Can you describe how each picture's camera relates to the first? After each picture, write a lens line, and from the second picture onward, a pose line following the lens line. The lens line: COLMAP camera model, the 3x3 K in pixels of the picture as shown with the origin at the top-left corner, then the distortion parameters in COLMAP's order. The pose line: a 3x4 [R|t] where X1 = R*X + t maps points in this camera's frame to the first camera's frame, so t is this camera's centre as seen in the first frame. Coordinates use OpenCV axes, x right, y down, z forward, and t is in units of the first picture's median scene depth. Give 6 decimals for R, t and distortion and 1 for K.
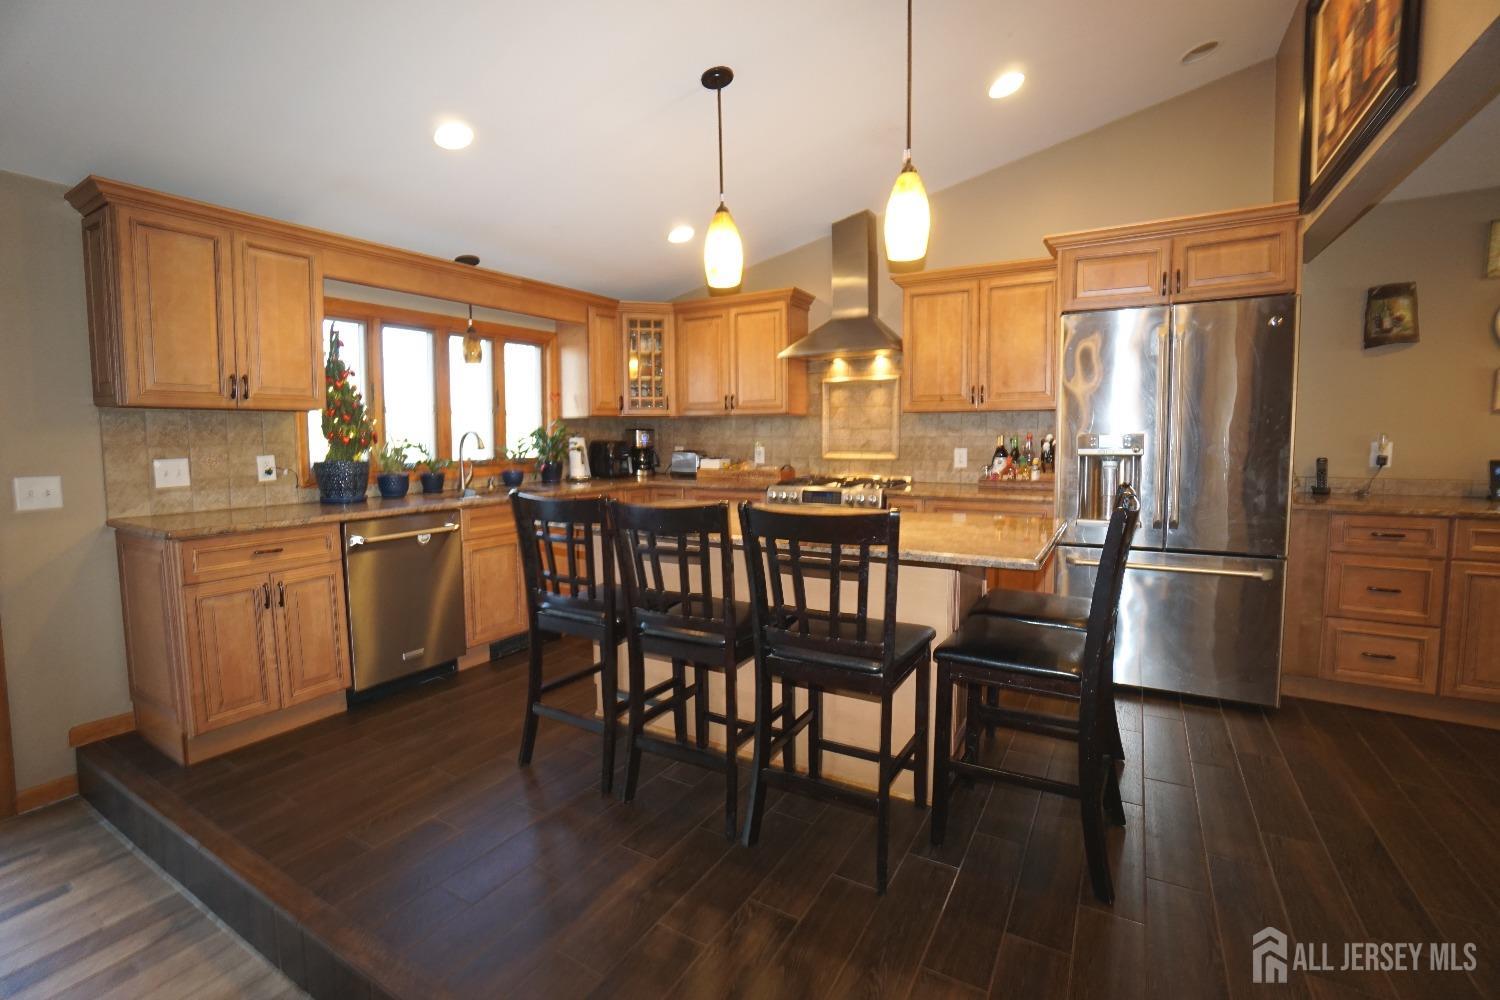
lens RADIAL K [[659.9, 0, 735.3], [0, 659.9, 485.3], [0, 0, 1]] dist [-0.061678, 0.023651]
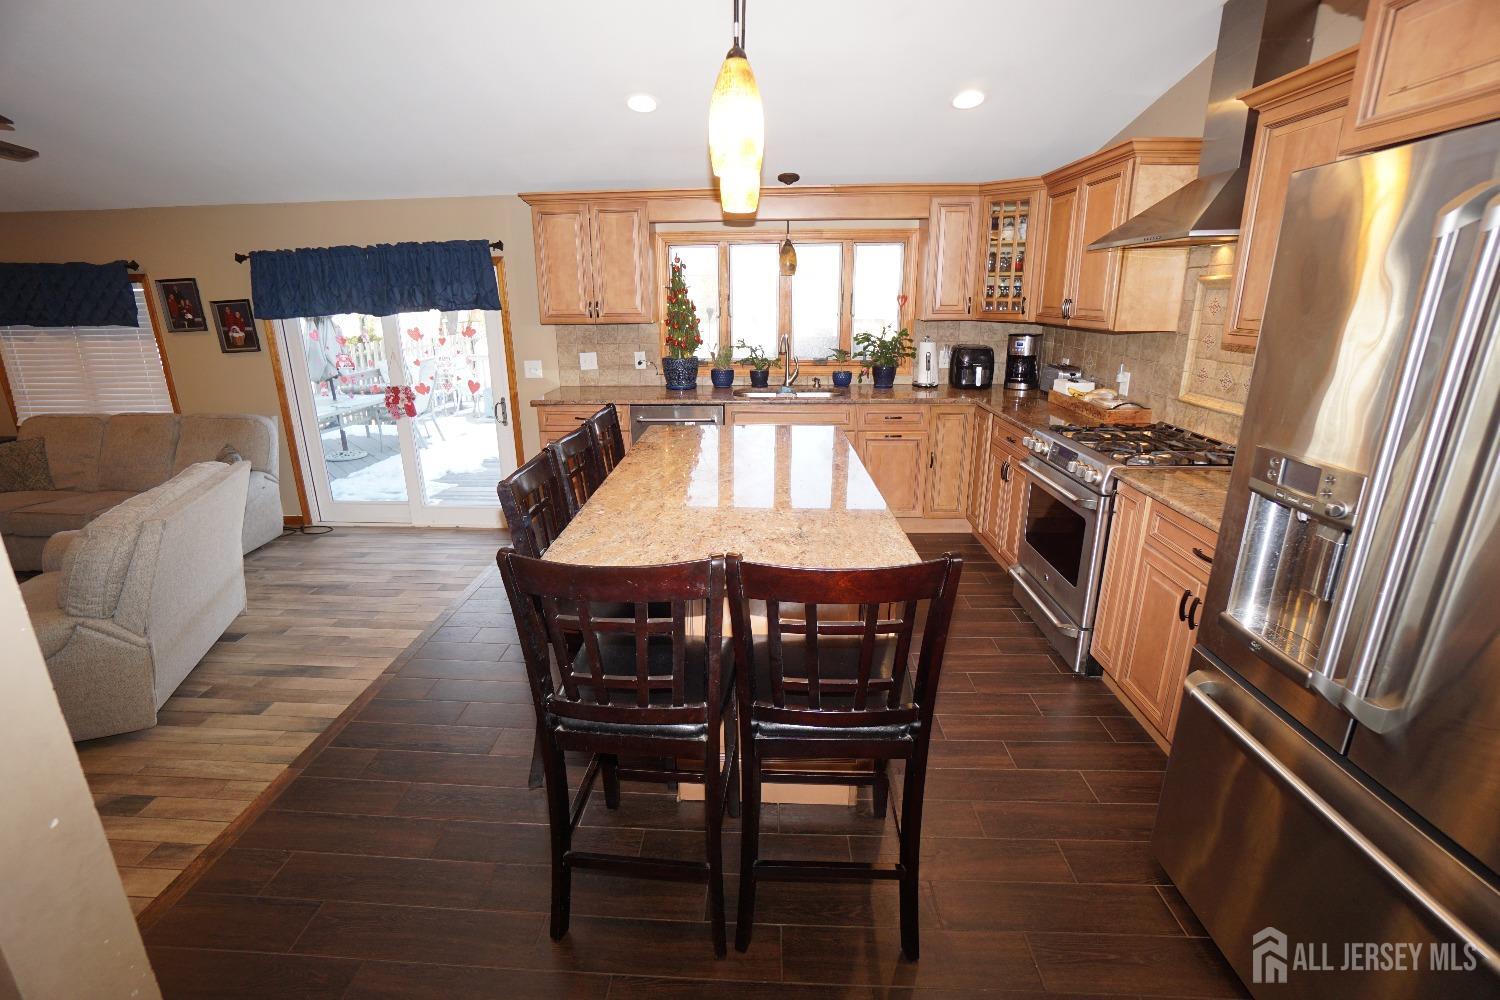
lens RADIAL K [[659.9, 0, 735.3], [0, 659.9, 485.3], [0, 0, 1]] dist [-0.061678, 0.023651]
pose [[0.477861, 0.247704, -0.842788, 0.616282], [-0.060970, 0.966458, 0.249482, -0.117496], [0.876317, -0.067833, 0.476935, 0.378249]]
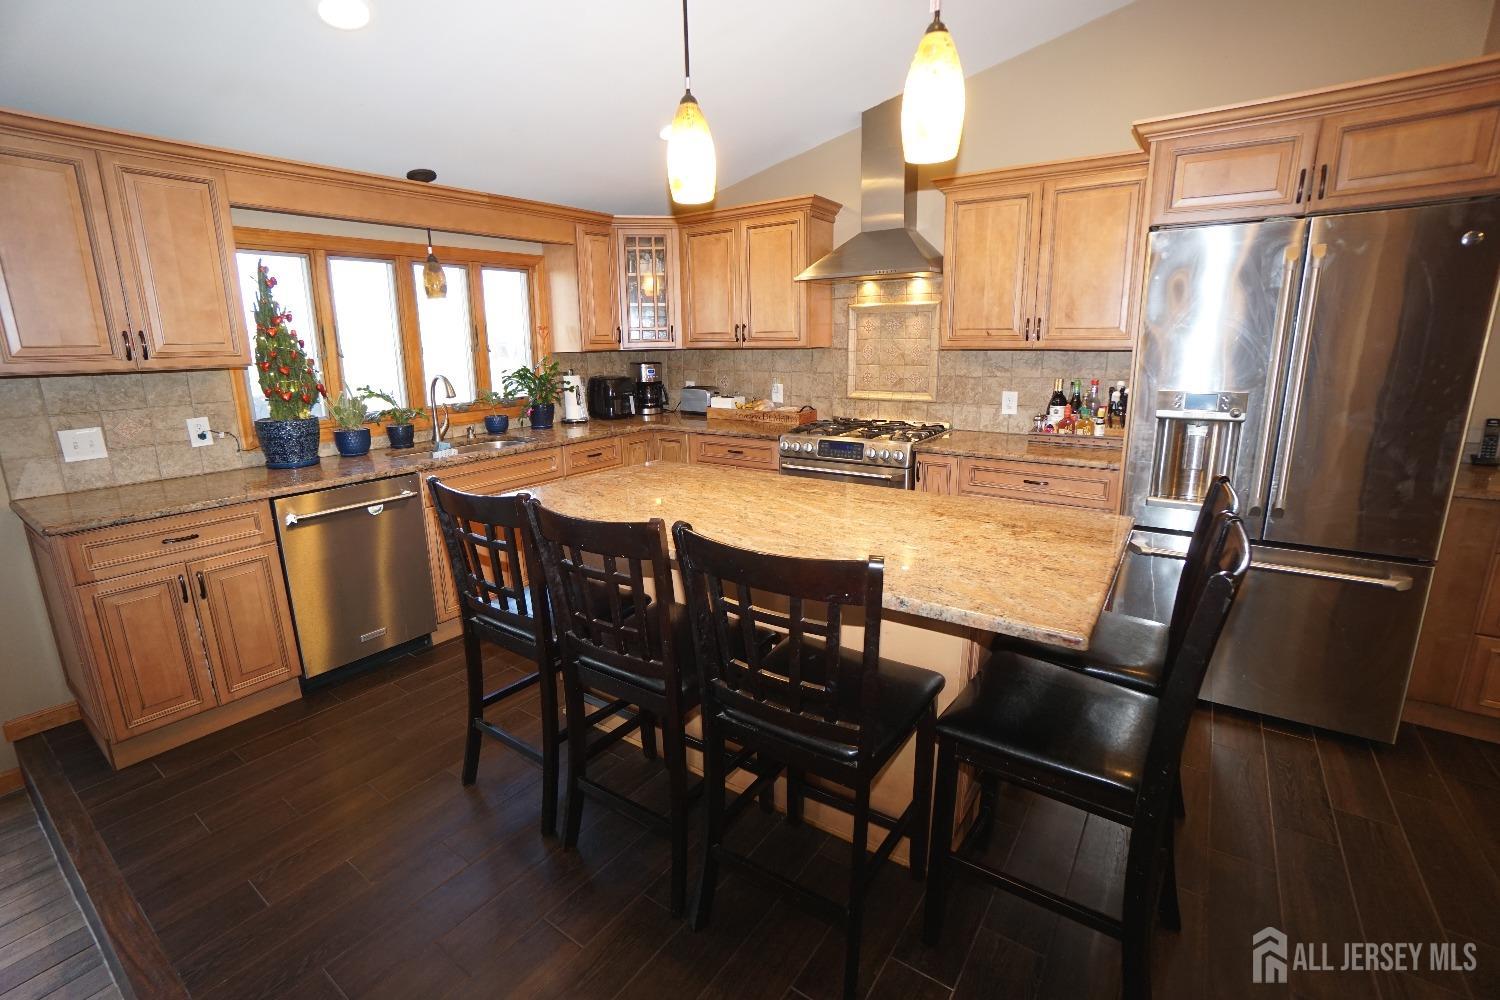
lens RADIAL K [[658.8, 0, 735.4], [0, 658.8, 486.2], [0, 0, 1]] dist [-0.066082, 0.023863]
pose [[0.996673, 0.008282, -0.081079, 0.070752], [0.003360, 0.989803, 0.142403, -0.063206], [0.081432, -0.142202, 0.986482, 0.152289]]
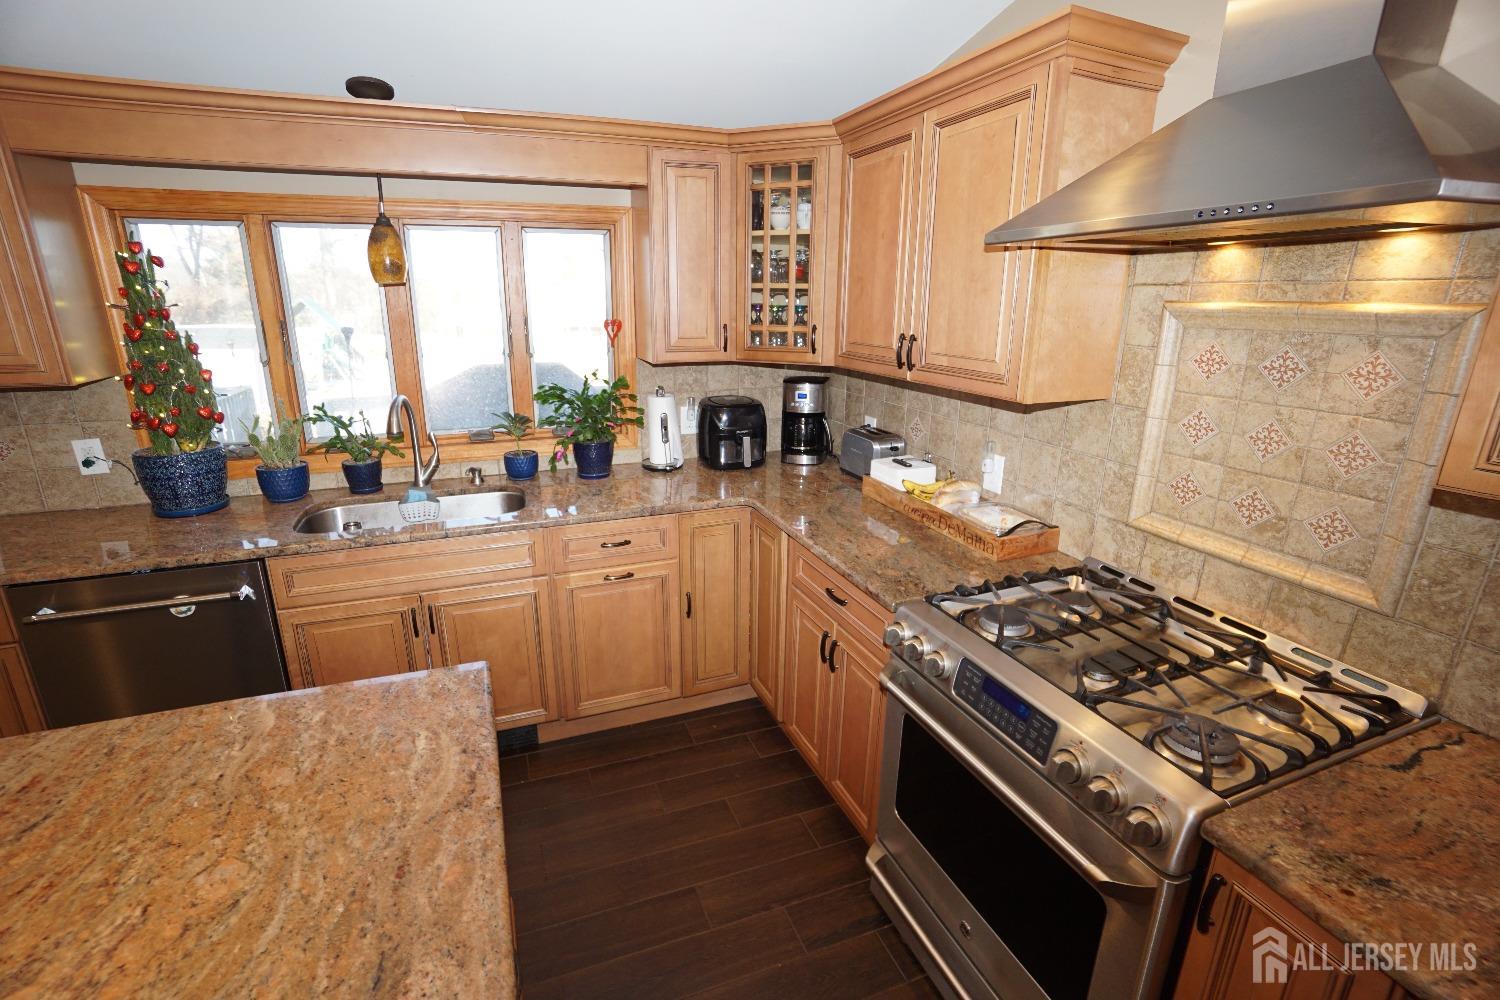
lens RADIAL K [[658.8, 0, 735.4], [0, 658.8, 486.2], [0, 0, 1]] dist [-0.066082, 0.023863]
pose [[0.789876, 0.179891, -0.586289, 0.210092], [-0.060620, 0.974231, 0.217253, -0.160348], [0.610263, -0.136062, 0.780427, 0.753493]]
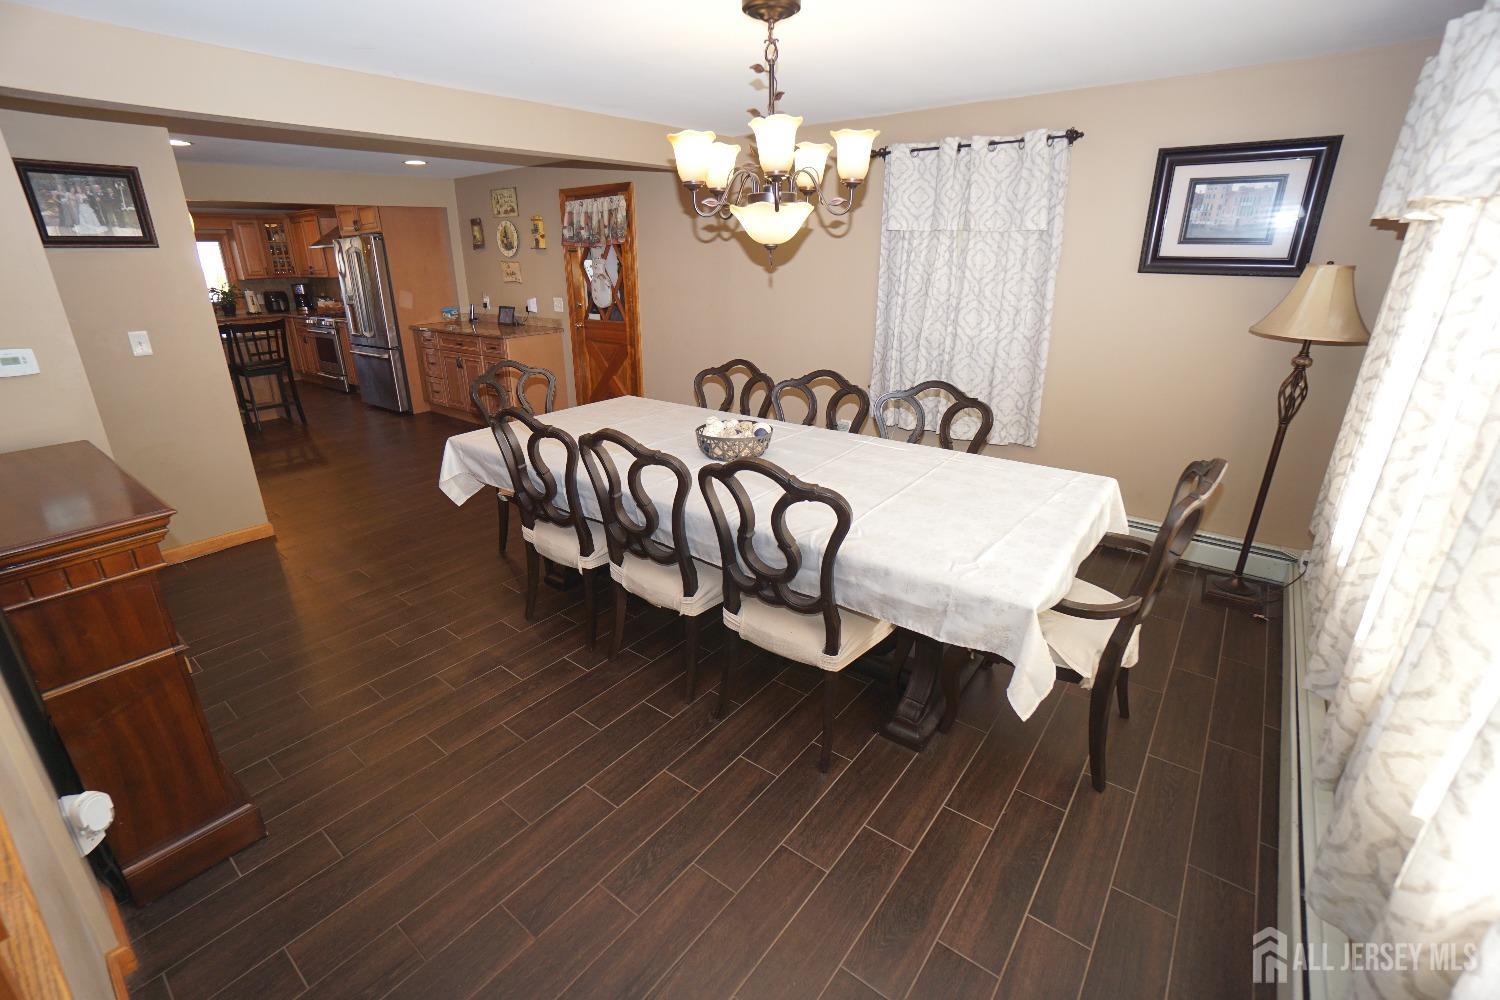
lens RADIAL K [[659.9, 0, 735.3], [0, 659.9, 485.3], [0, 0, 1]] dist [-0.061678, 0.023651]
pose [[0.992511, 0.039948, -0.115435, 1.811725], [-0.008744, 0.965823, 0.259056, -0.025206], [0.121838, -0.256106, 0.958939, -0.973663]]
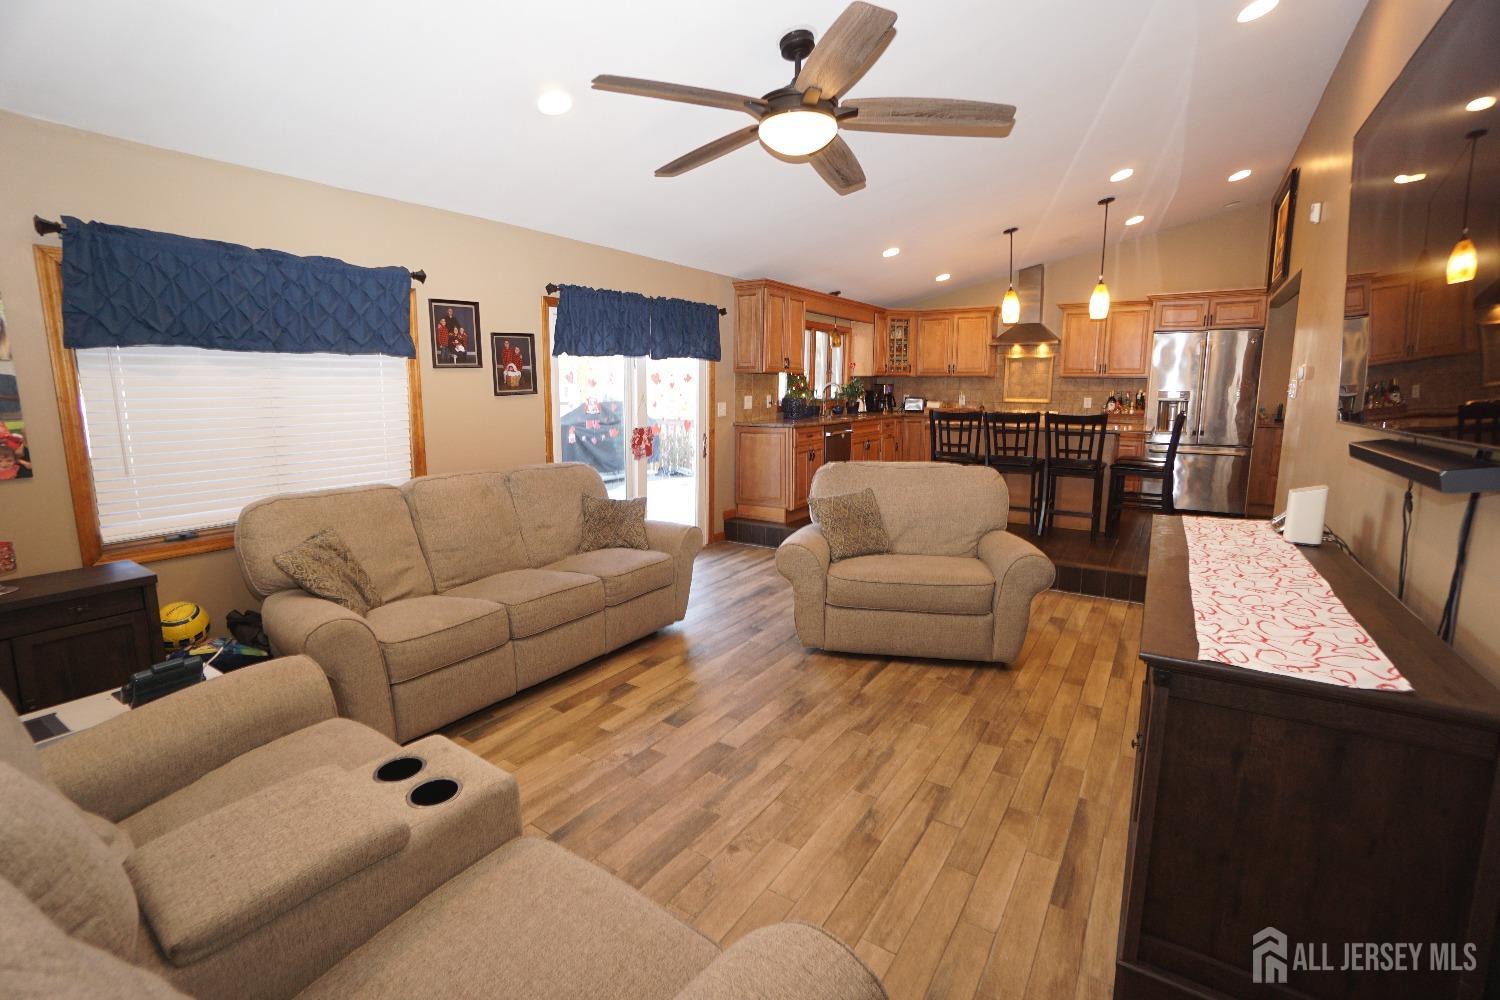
lens RADIAL K [[659.9, 0, 735.3], [0, 659.9, 485.3], [0, 0, 1]] dist [-0.061678, 0.023651]
pose [[0.998720, 0.016160, -0.047924, -0.621813], [-0.012626, 0.997241, 0.073148, 0.078103], [0.048974, -0.072449, 0.996169, -0.988472]]
